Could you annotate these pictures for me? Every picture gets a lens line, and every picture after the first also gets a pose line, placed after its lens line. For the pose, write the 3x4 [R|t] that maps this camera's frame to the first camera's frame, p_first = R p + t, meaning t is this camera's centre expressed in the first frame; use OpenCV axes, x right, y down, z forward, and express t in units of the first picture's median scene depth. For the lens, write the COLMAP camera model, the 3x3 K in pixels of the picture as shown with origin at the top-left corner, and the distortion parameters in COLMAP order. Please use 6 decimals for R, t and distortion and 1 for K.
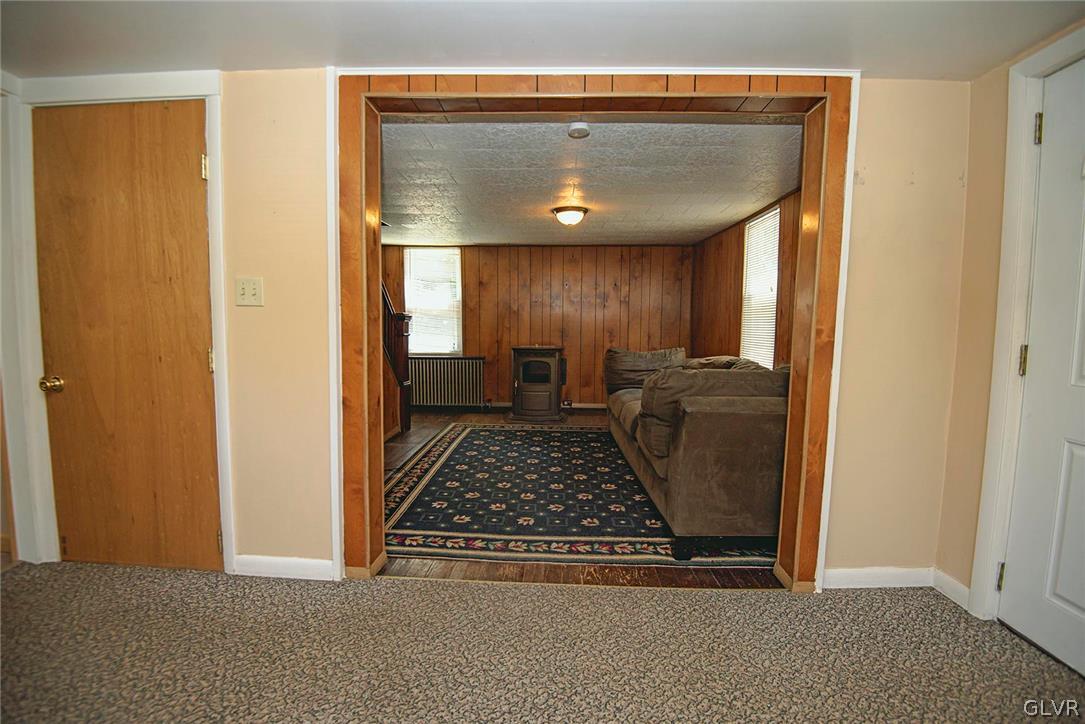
lens RADIAL K [[493.9, 0, 542.5], [0, 493.9, 362.0], [0, 0, 1]] dist [0.000331, -0.000003]
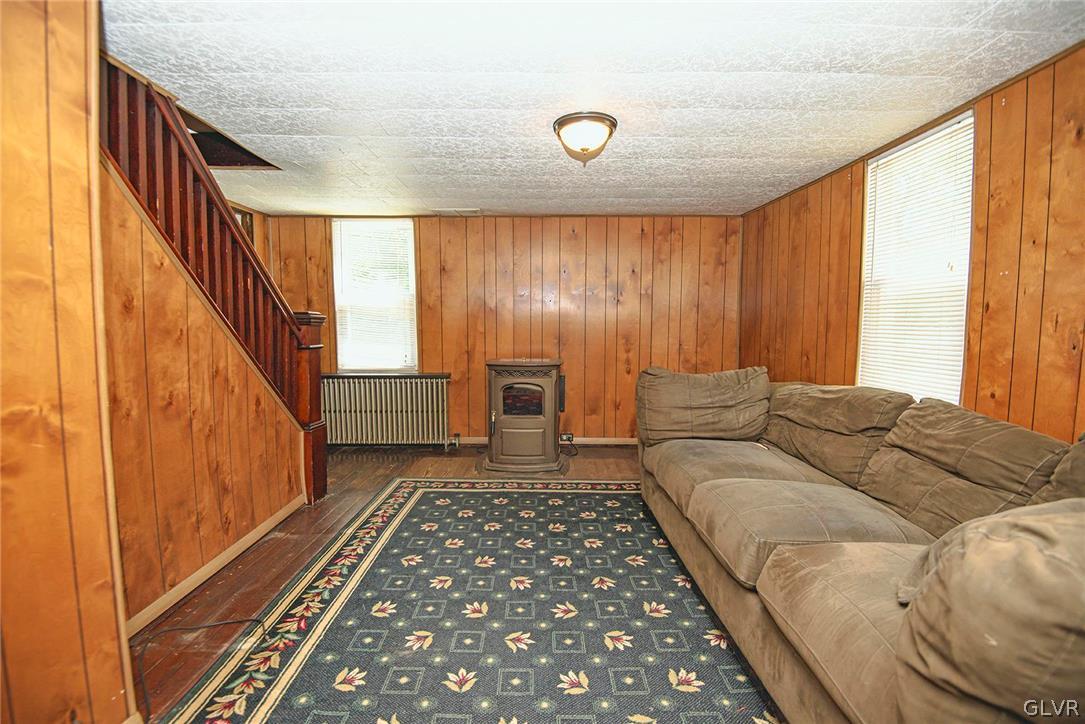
lens RADIAL K [[507.6, 0, 542.5], [0, 507.6, 362.0], [0, 0, 1]] dist [-0.000994, -0.000203]
pose [[0.999466, -0.007502, 0.031804, -0.007337], [0.007526, 0.999971, -0.000639, -0.026579], [-0.031799, 0.000878, 0.999494, 0.276845]]
